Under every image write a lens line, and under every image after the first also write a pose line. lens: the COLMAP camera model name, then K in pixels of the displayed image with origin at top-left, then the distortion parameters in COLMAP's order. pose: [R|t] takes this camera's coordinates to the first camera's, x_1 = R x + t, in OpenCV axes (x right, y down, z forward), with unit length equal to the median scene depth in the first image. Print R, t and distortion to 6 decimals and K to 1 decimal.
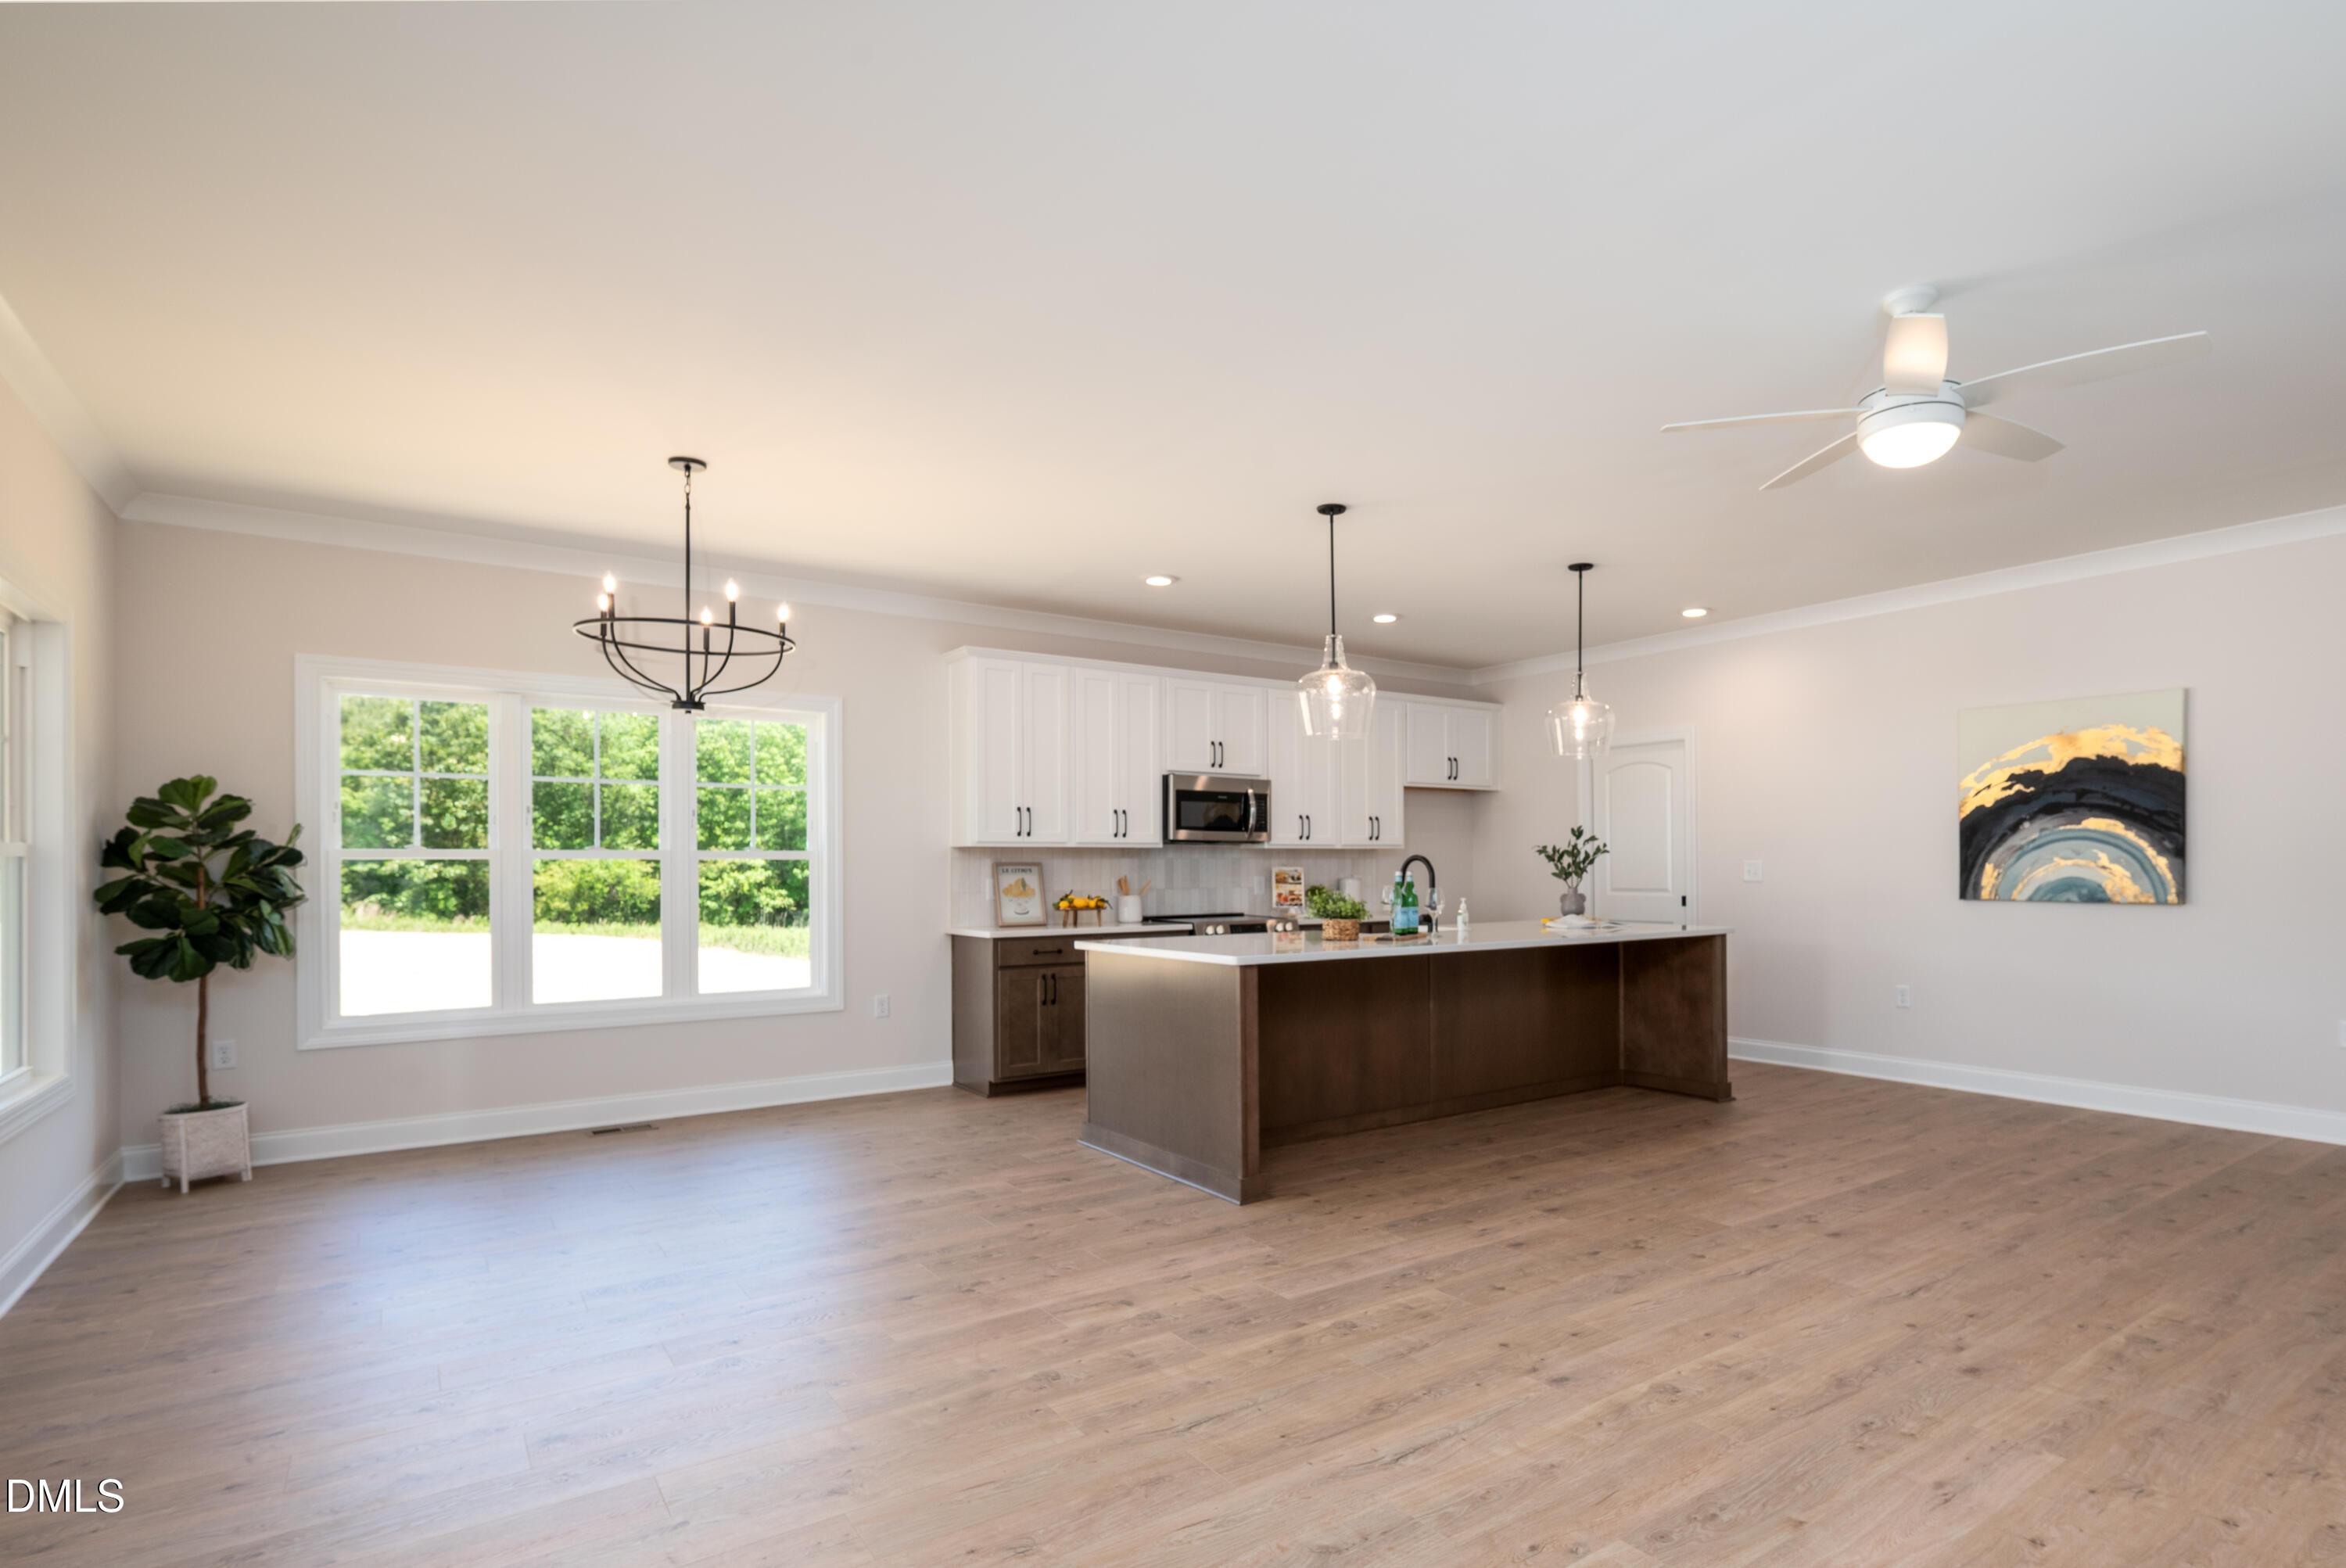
lens RADIAL K [[1182.1, 0, 1302.2], [0, 1182.1, 872.5], [0, 0, 1]] dist [-0.000022, 0.001097]
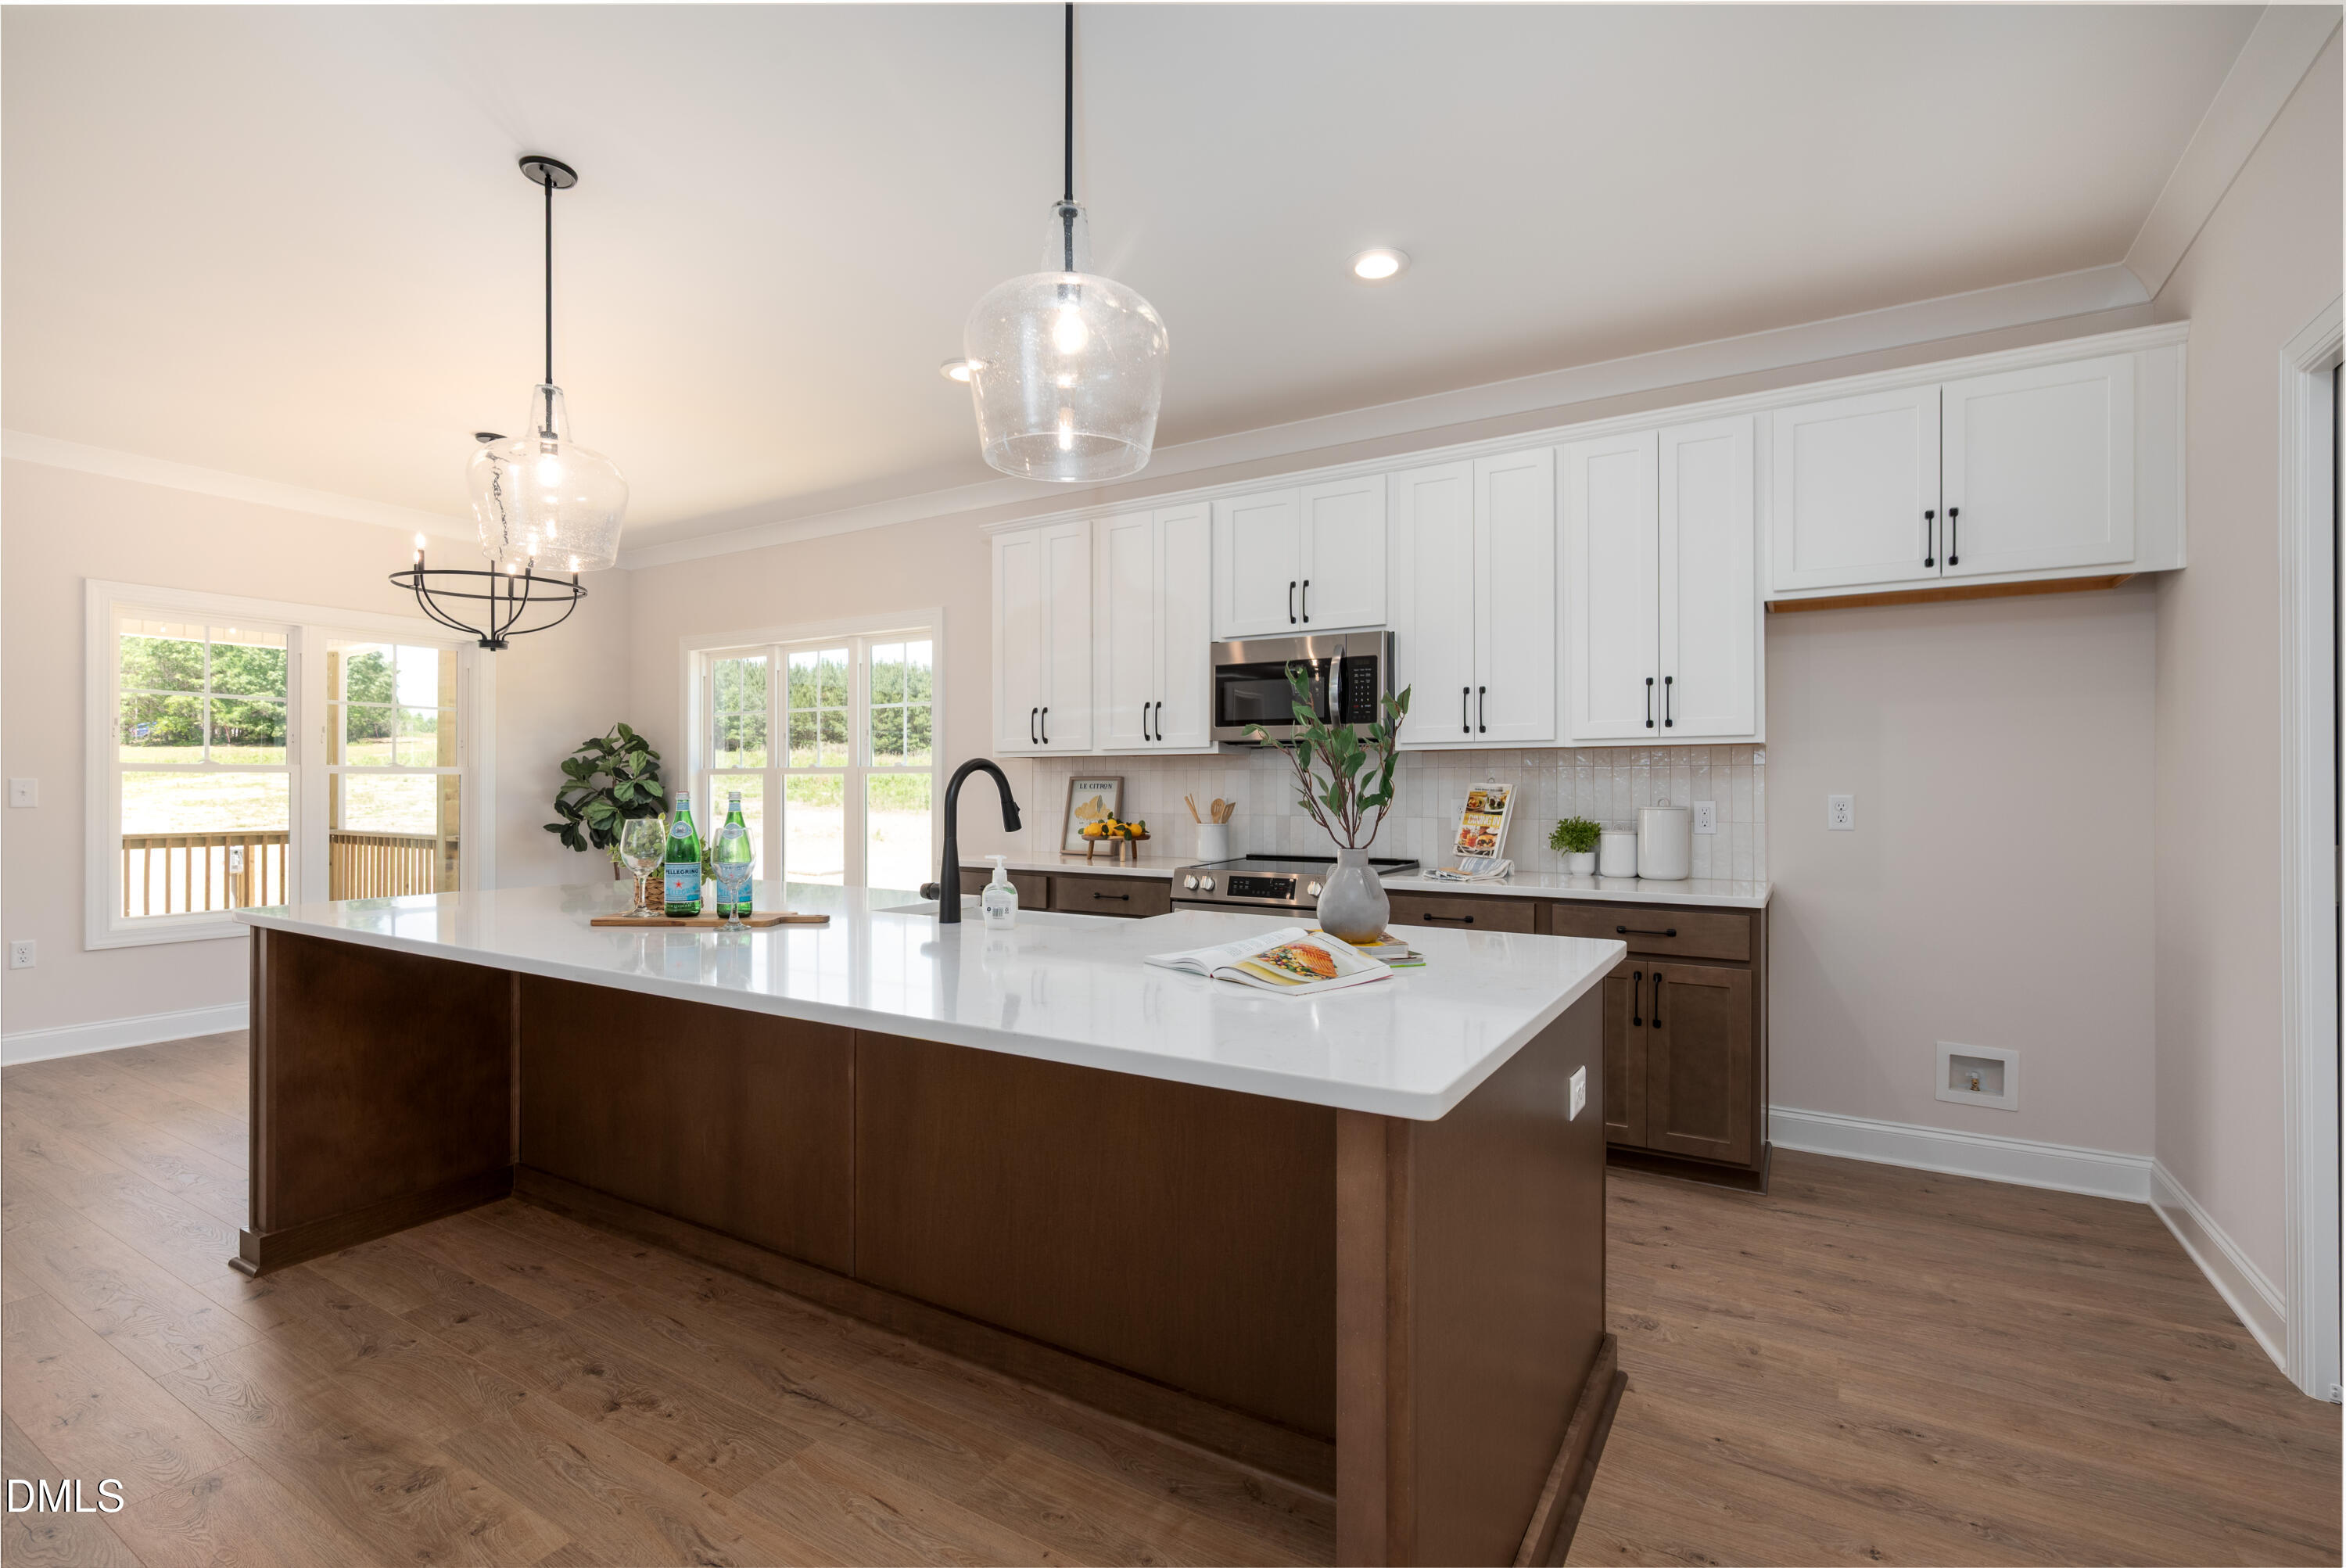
lens RADIAL K [[1073.8, 0, 1170.2], [0, 1073.8, 770.6], [0, 0, 1]] dist [0.009154, 0.000103]
pose [[0.365545, -0.005606, -0.930777, 0.458403], [-0.004751, 0.999958, -0.007889, -0.006472], [0.930781, 0.007305, 0.365503, 0.779741]]
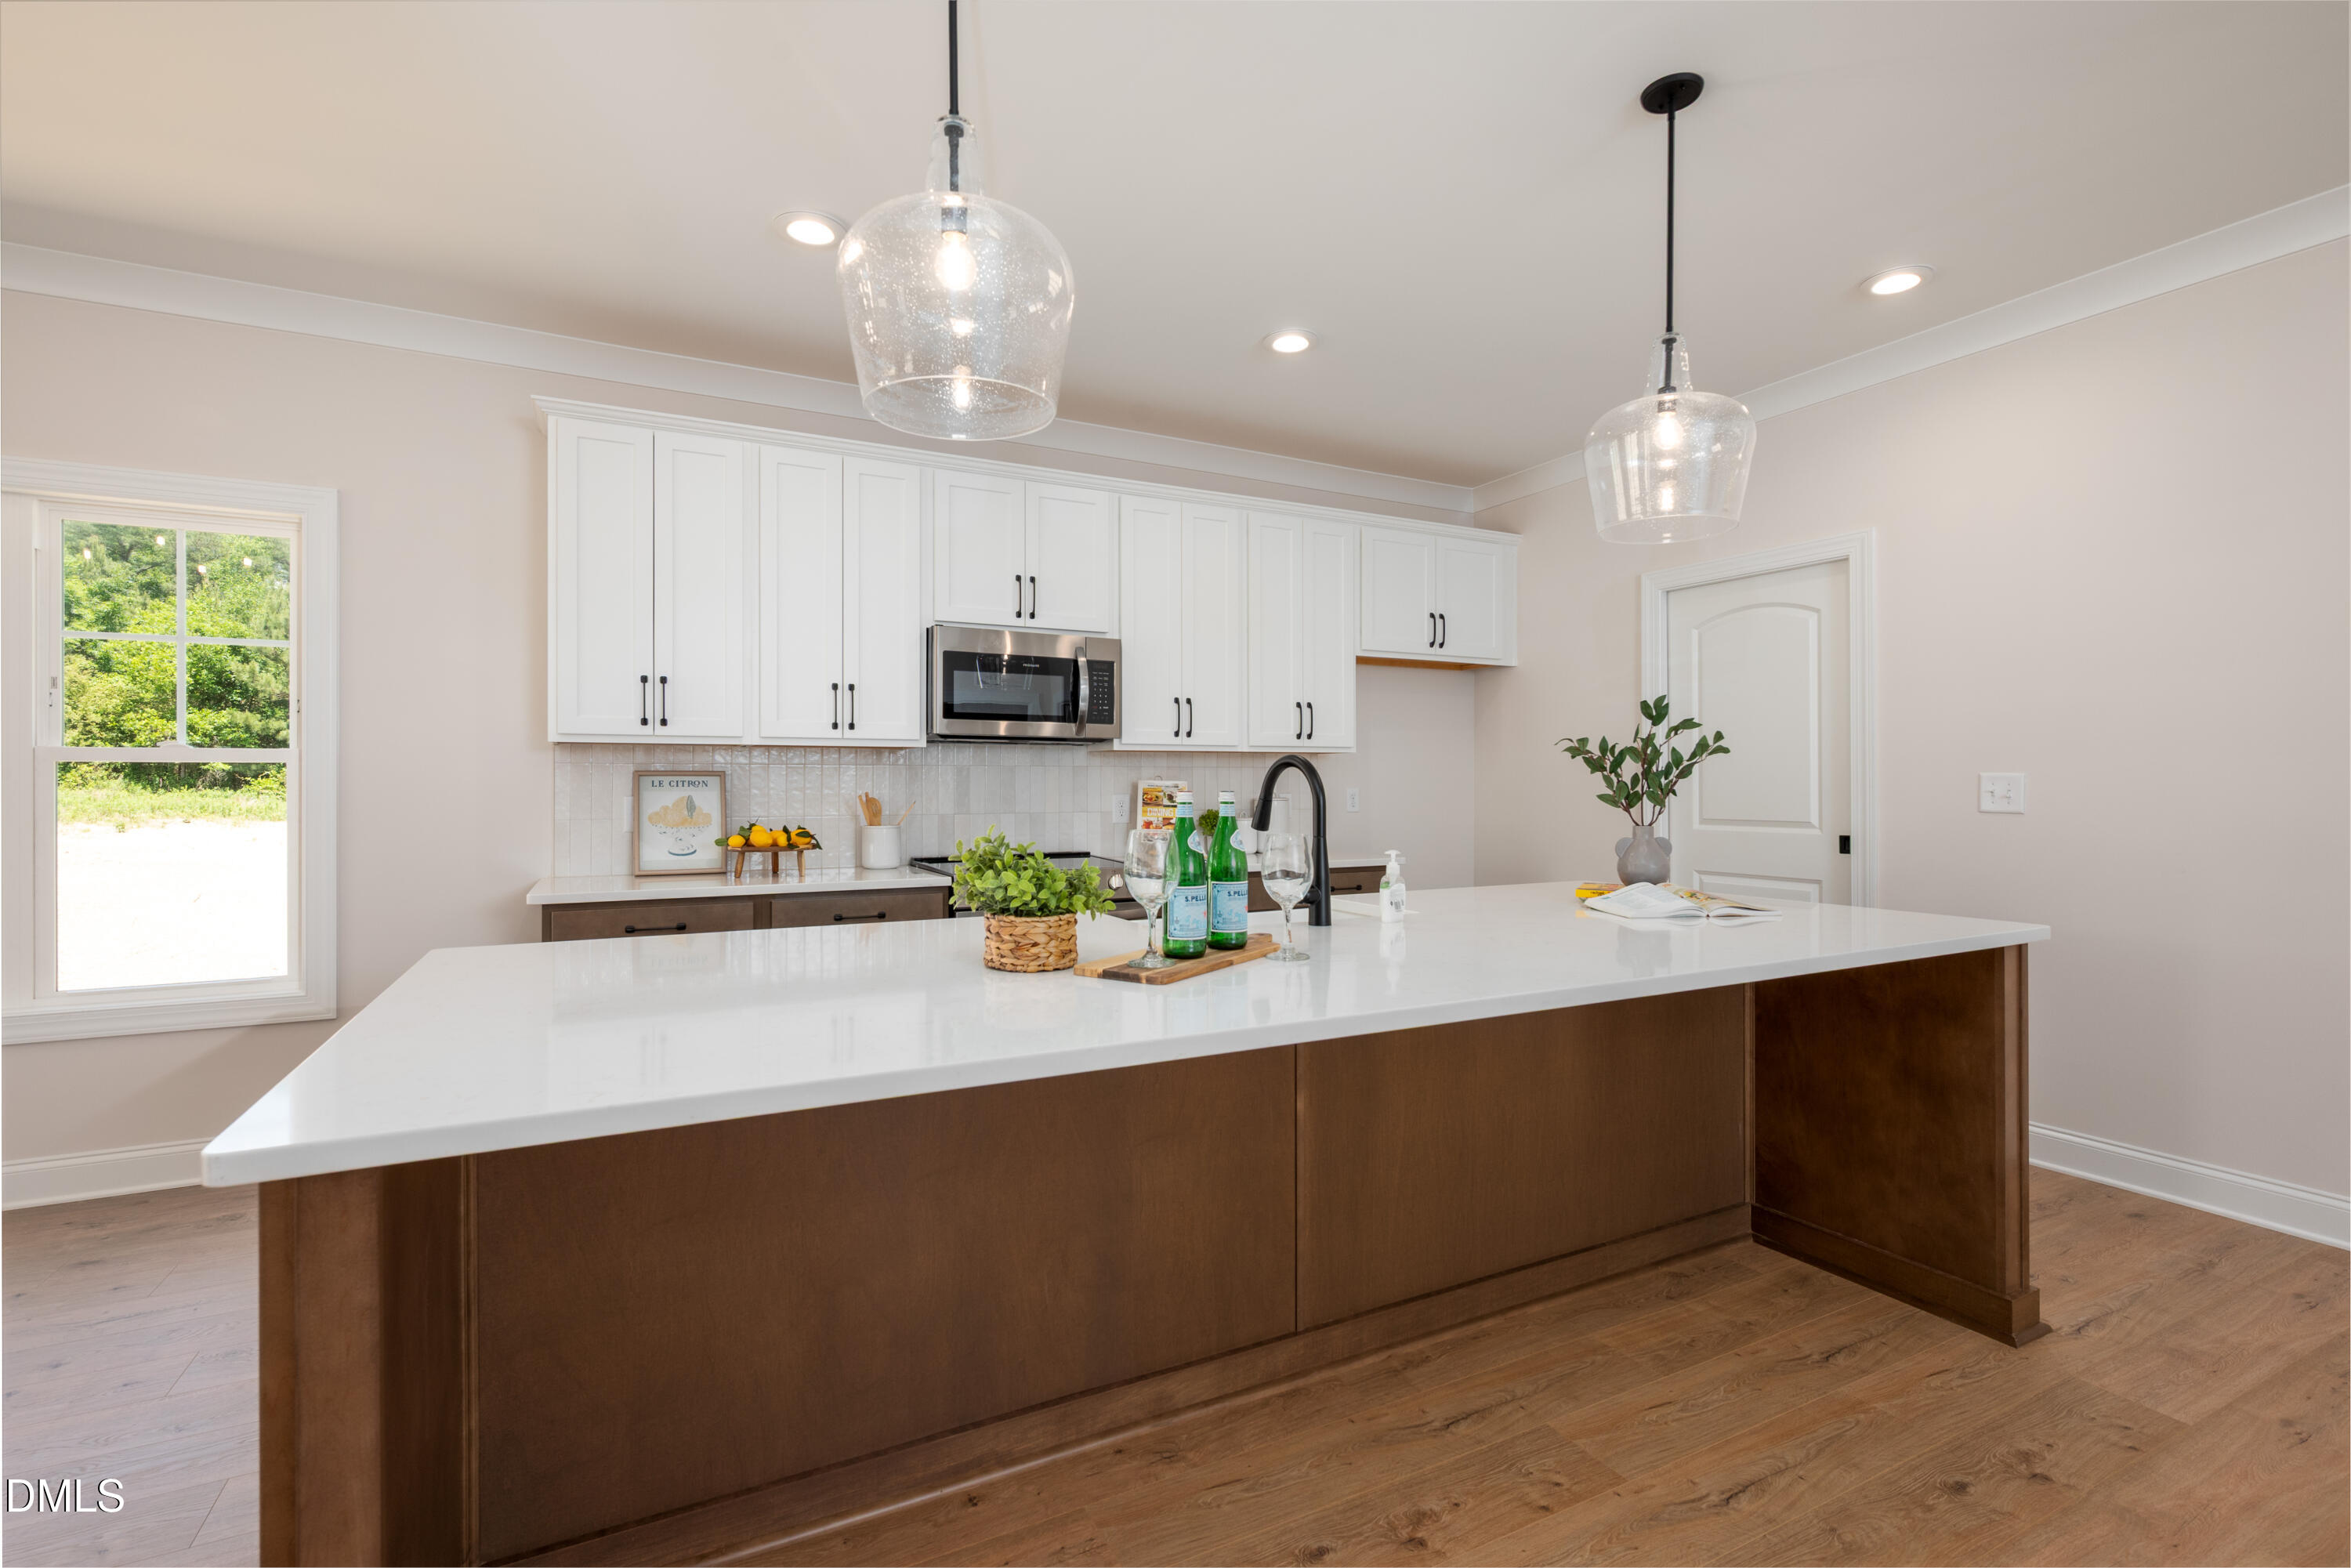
lens RADIAL K [[1061.2, 0, 1175.5], [0, 1061.2, 784.0], [0, 0, 1]] dist [0.000839, 0.000262]
pose [[0.985914, 0.005567, -0.167159, 0.104134], [-0.005762, 0.999983, -0.000681, -0.002573], [0.167153, 0.001634, 0.985930, 0.498885]]
